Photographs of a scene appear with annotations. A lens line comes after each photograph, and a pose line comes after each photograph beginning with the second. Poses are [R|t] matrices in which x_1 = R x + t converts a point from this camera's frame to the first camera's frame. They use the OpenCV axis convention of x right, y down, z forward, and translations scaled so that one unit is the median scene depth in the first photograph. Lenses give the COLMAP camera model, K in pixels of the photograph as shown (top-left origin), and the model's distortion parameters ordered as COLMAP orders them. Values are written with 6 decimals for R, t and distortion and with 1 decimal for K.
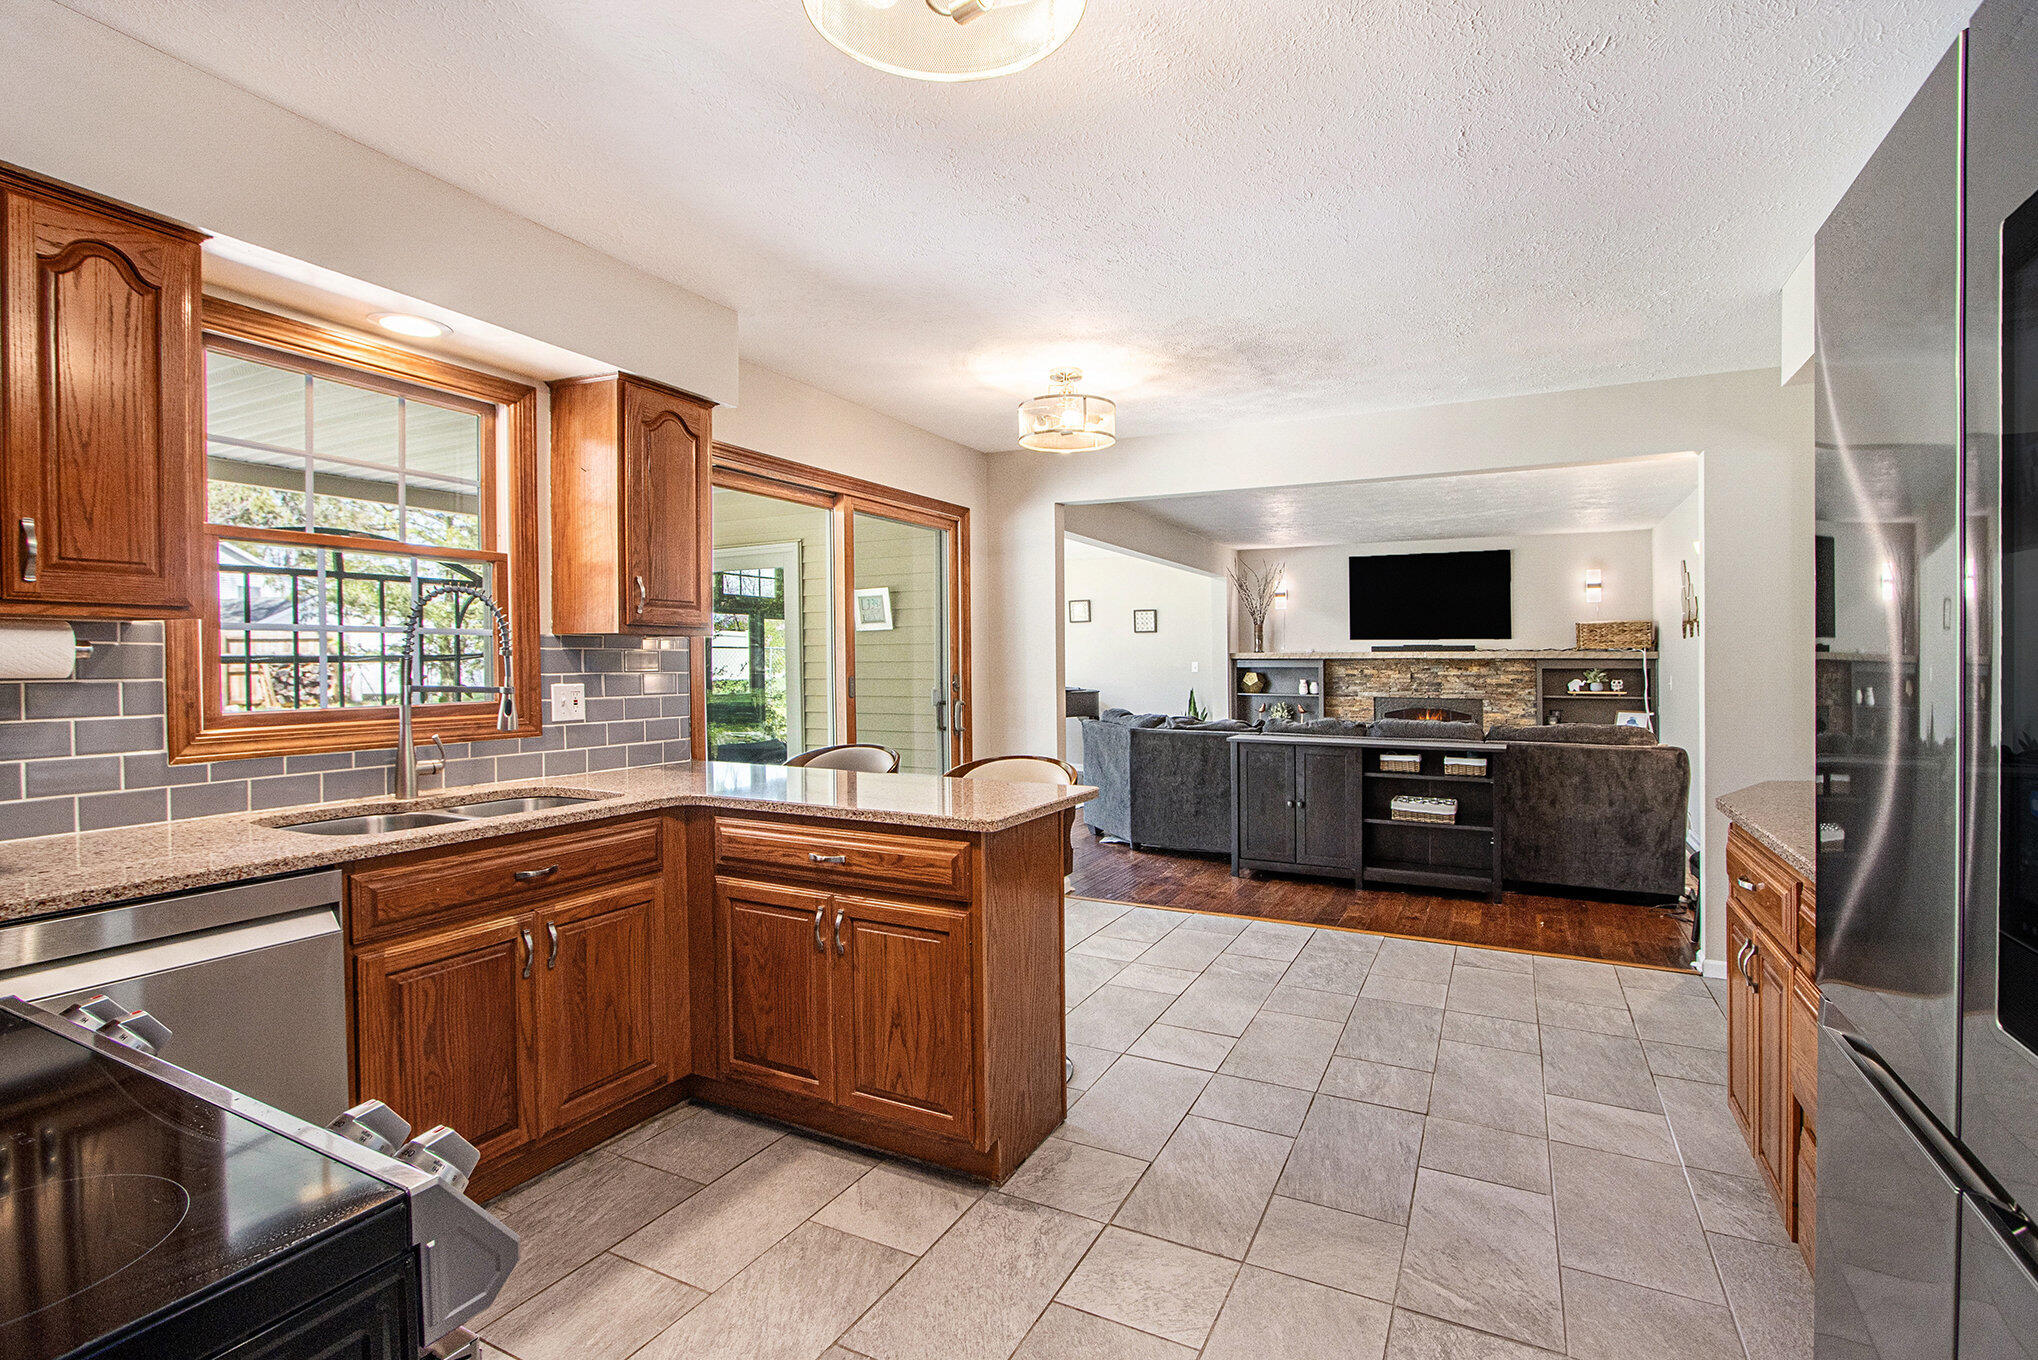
lens RADIAL K [[981.0, 0, 1012.7], [0, 981.0, 671.5], [0, 0, 1]] dist [-0.003034, -0.000230]
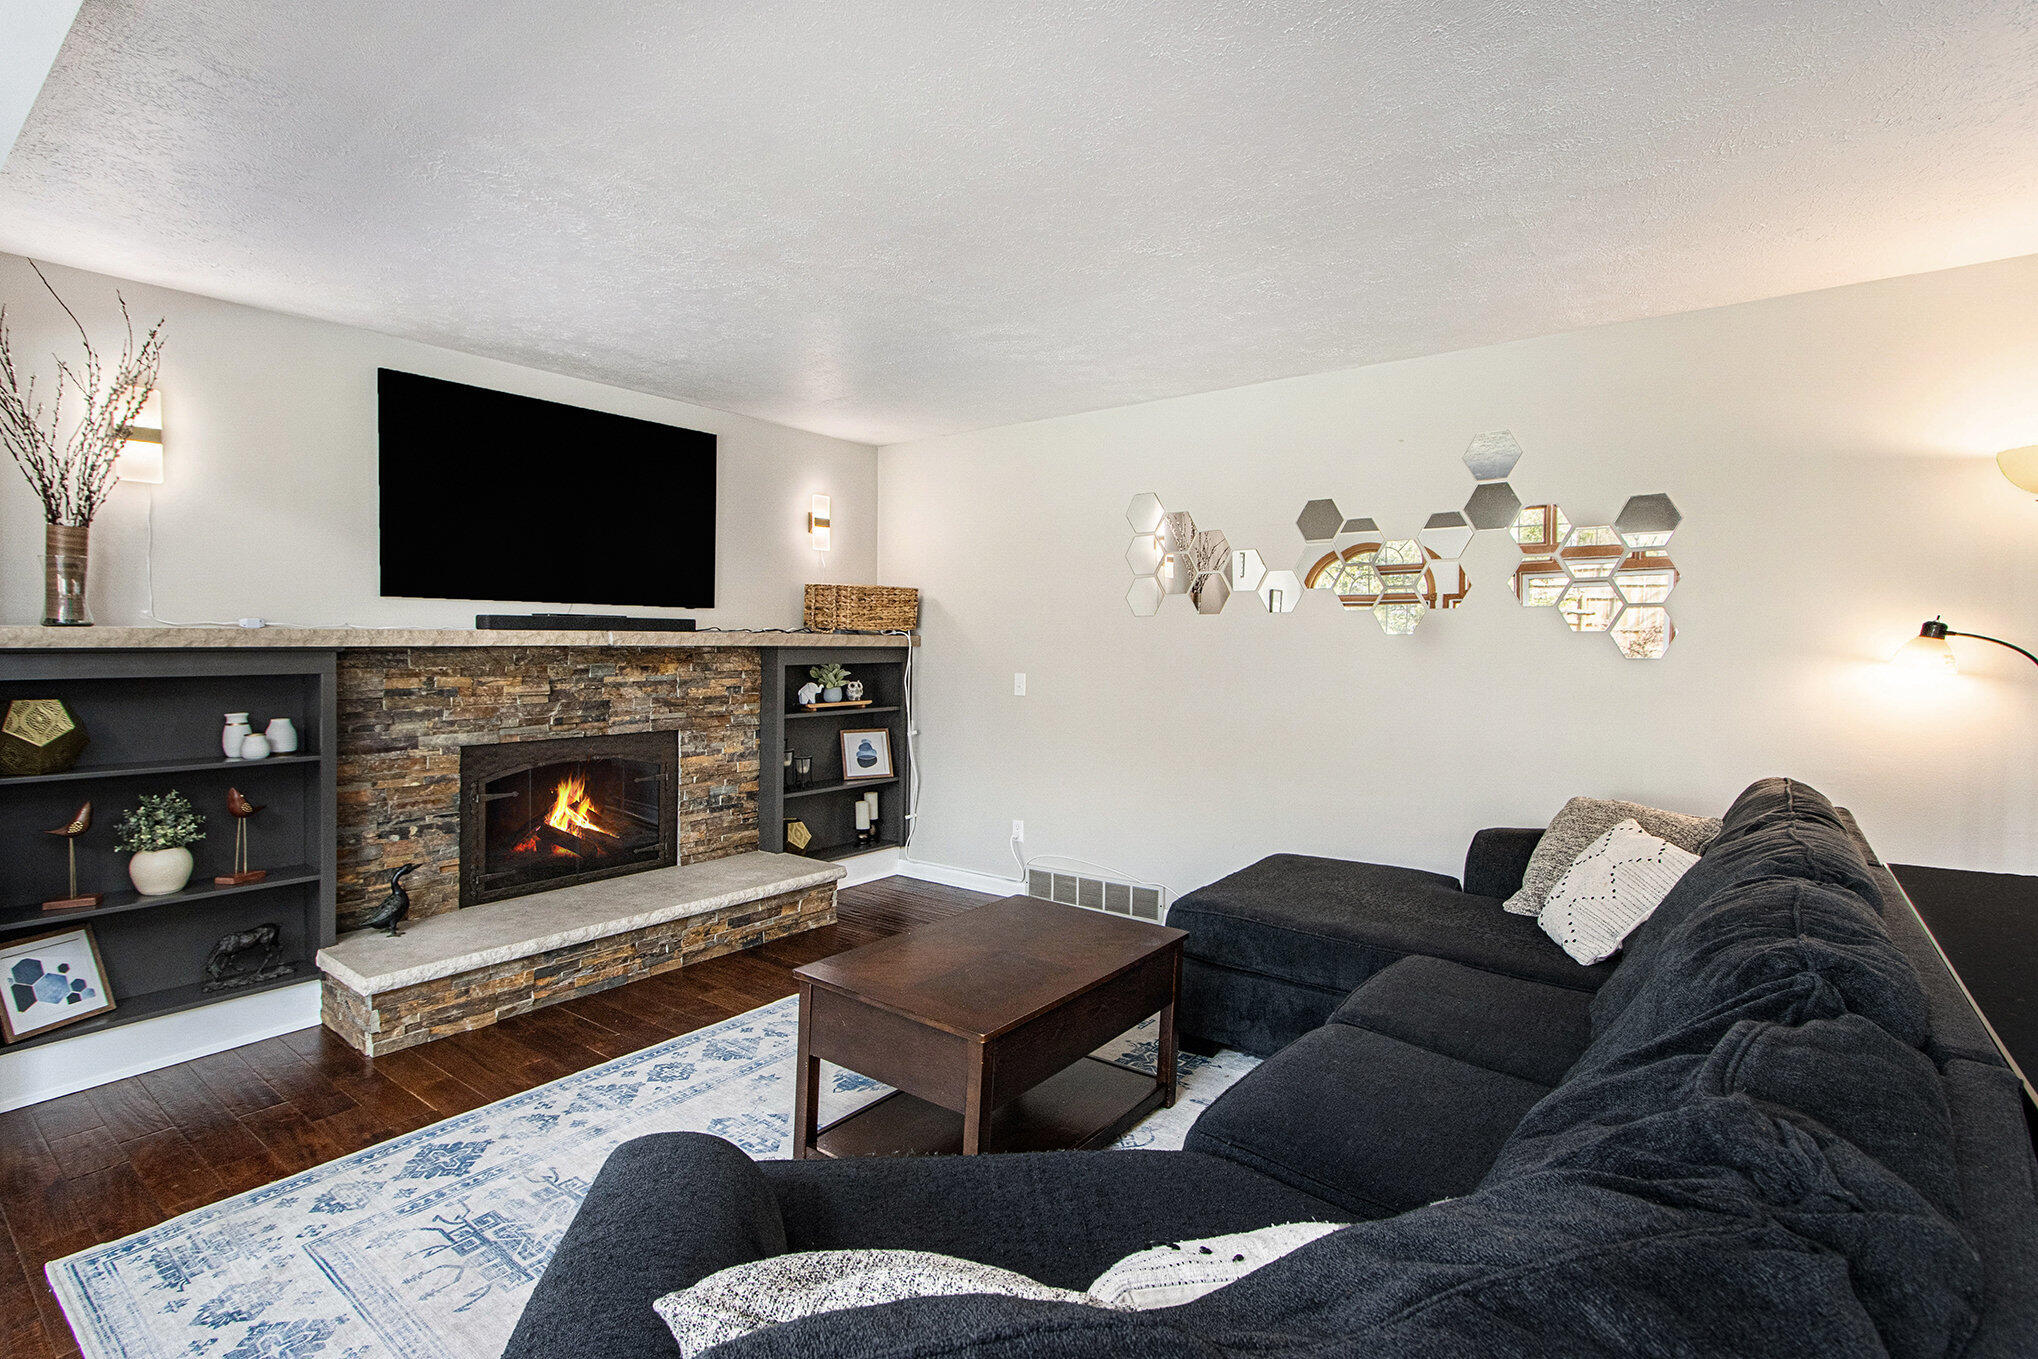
lens RADIAL K [[981.0, 0, 1012.4], [0, 981.0, 670.2], [0, 0, 1]] dist [-0.003034, -0.000230]
pose [[0.190363, -0.022786, 0.981449, 0.030756], [0.015149, 0.999680, 0.020271, -0.009042], [-0.981597, 0.011009, 0.190648, 0.741882]]
